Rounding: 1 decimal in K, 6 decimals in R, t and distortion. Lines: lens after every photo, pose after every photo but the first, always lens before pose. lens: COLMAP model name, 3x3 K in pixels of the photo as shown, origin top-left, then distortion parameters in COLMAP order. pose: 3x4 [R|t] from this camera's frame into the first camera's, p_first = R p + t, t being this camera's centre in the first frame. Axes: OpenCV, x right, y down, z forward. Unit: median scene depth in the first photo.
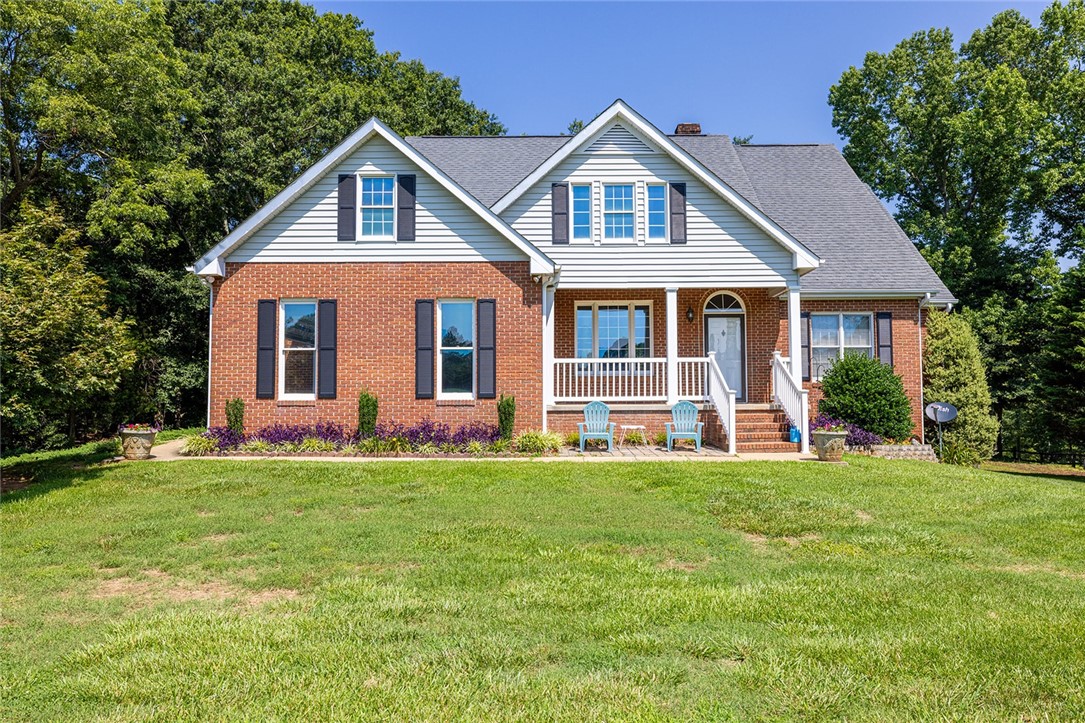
lens RADIAL K [[771.4, 0, 542.5], [0, 771.4, 361.5], [0, 0, 1]] dist [-0.004054, 0.000557]
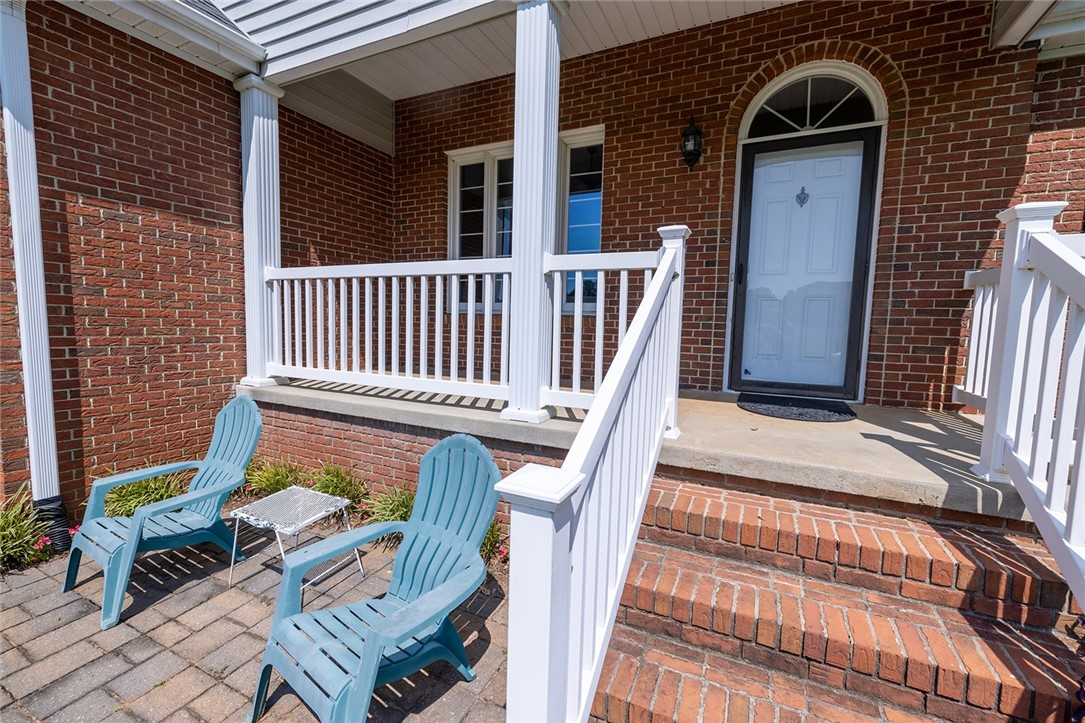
lens RADIAL K [[453.0, 0, 542.5], [0, 453.0, 361.5], [0, 0, 1]] dist [-0.001088, -0.000079]
pose [[0.907952, 0.066640, -0.413743, 0.241861], [-0.008196, 0.989911, 0.141456, 0.009965], [0.418995, -0.125044, 0.899337, 0.841591]]
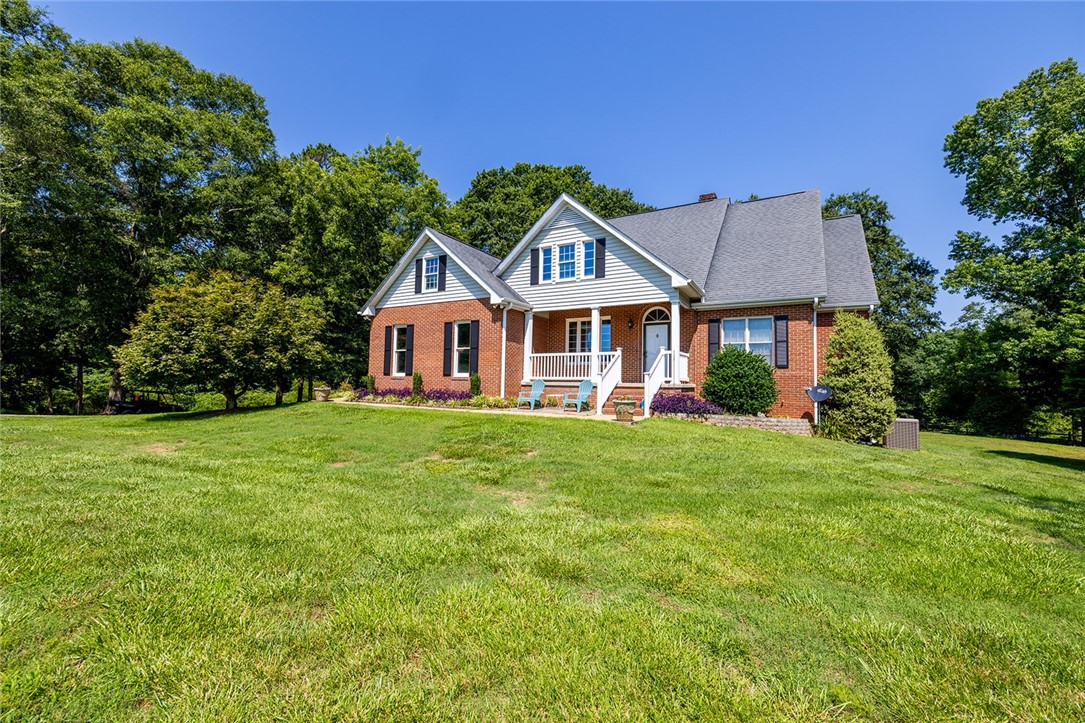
lens RADIAL K [[453.0, 0, 542.5], [0, 453.0, 361.5], [0, 0, 1]] dist [-0.001088, -0.000079]
pose [[0.868901, -0.004778, -0.494963, 0.523256], [0.002728, 0.999984, -0.004864, 0.017740], [0.494979, 0.002876, 0.868900, 0.158120]]
